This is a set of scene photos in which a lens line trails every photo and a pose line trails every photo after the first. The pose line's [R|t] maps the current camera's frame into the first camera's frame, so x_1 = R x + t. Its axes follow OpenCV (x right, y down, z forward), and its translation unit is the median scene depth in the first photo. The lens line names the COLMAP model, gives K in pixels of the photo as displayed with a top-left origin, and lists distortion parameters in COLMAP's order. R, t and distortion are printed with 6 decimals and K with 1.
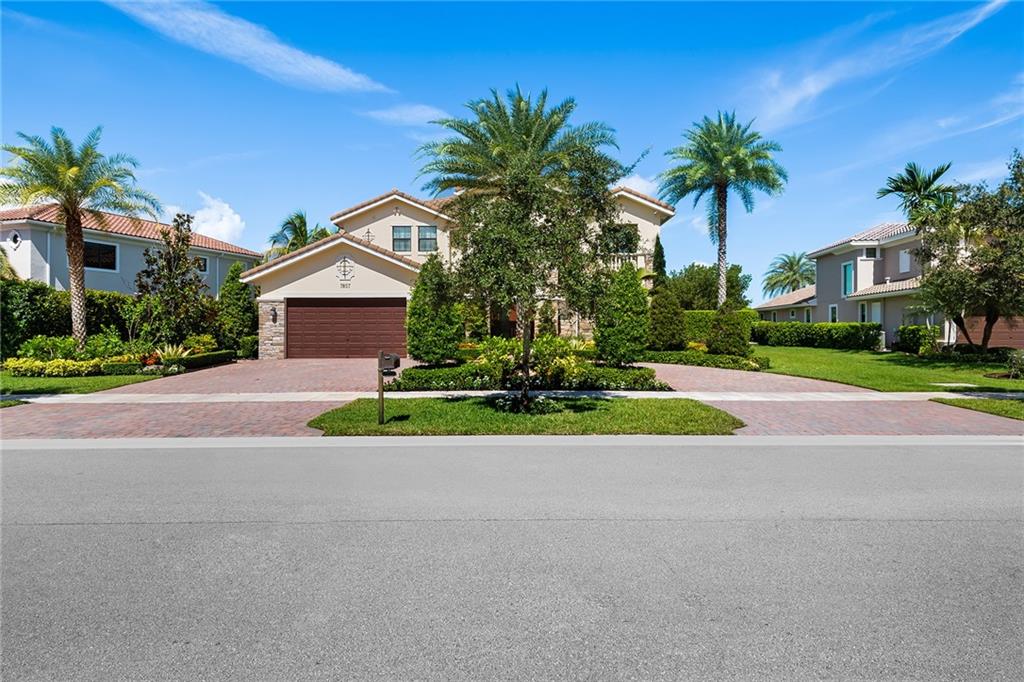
lens RADIAL K [[598.9, 0, 512.0], [0, 598.9, 341.0], [0, 0, 1]] dist [0.020362, 0.000012]
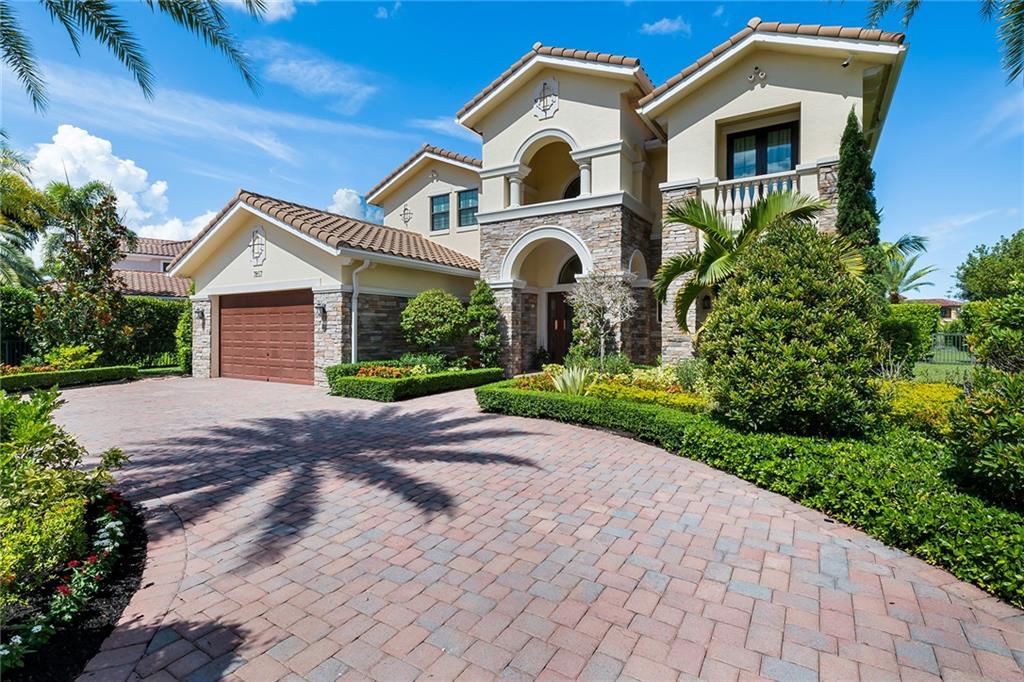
lens RADIAL K [[478.5, 0, 512.0], [0, 478.5, 341.0], [0, 0, 1]] dist [0.000231, 0.000167]
pose [[0.859128, 0.012405, -0.511611, 0.233408], [-0.010013, 0.999922, 0.007431, -0.023049], [0.511663, -0.001261, 0.859185, 0.657776]]
